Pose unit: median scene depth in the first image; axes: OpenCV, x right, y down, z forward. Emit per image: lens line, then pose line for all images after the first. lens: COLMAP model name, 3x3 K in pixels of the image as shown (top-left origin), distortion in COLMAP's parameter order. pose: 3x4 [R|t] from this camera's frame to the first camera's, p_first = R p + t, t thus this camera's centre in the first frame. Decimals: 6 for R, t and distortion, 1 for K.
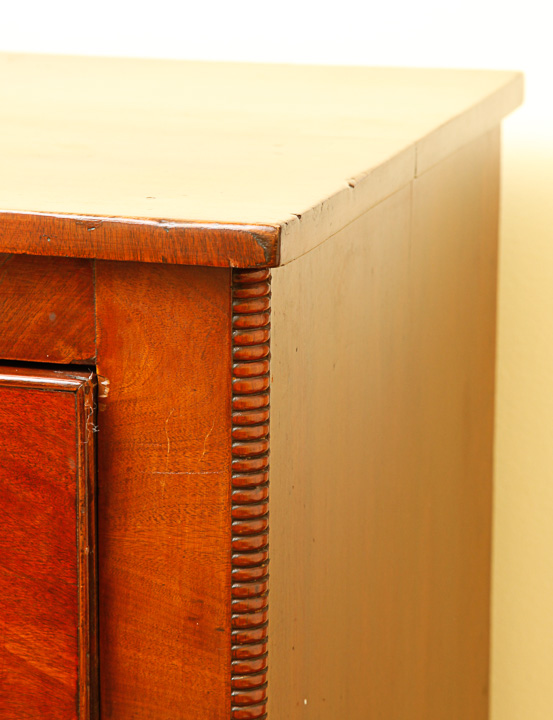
lens RADIAL K [[2242.9, 0, 276.3], [0, 2242.9, 360.1], [0, 0, 1]] dist [0.068000, 0.000000]
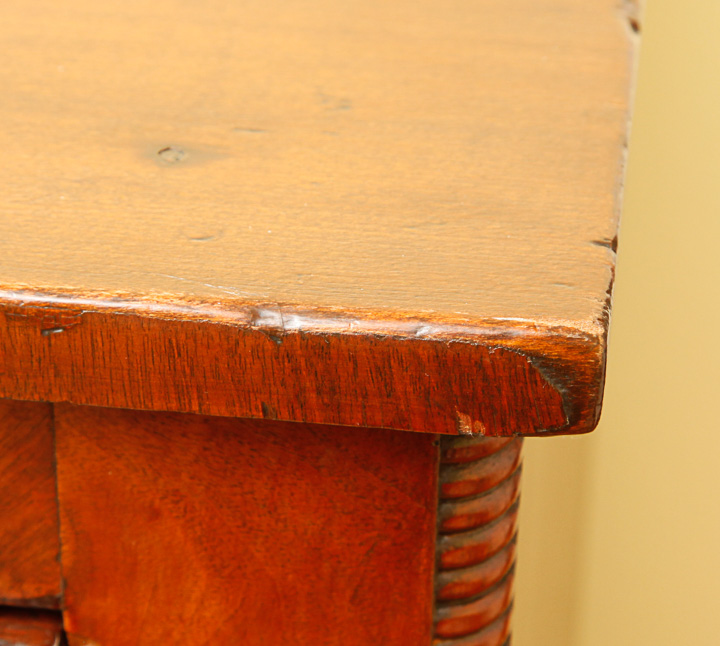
lens RADIAL K [[2496.8, 0, 360.3], [0, 2496.8, 322.8], [0, 0, 1]] dist [0.248475, 0.000000]
pose [[0.986083, -0.076716, 0.147498, -0.091565], [0.032460, 0.958940, 0.281746, -0.167351], [-0.163056, -0.273037, 0.948084, 0.609600]]
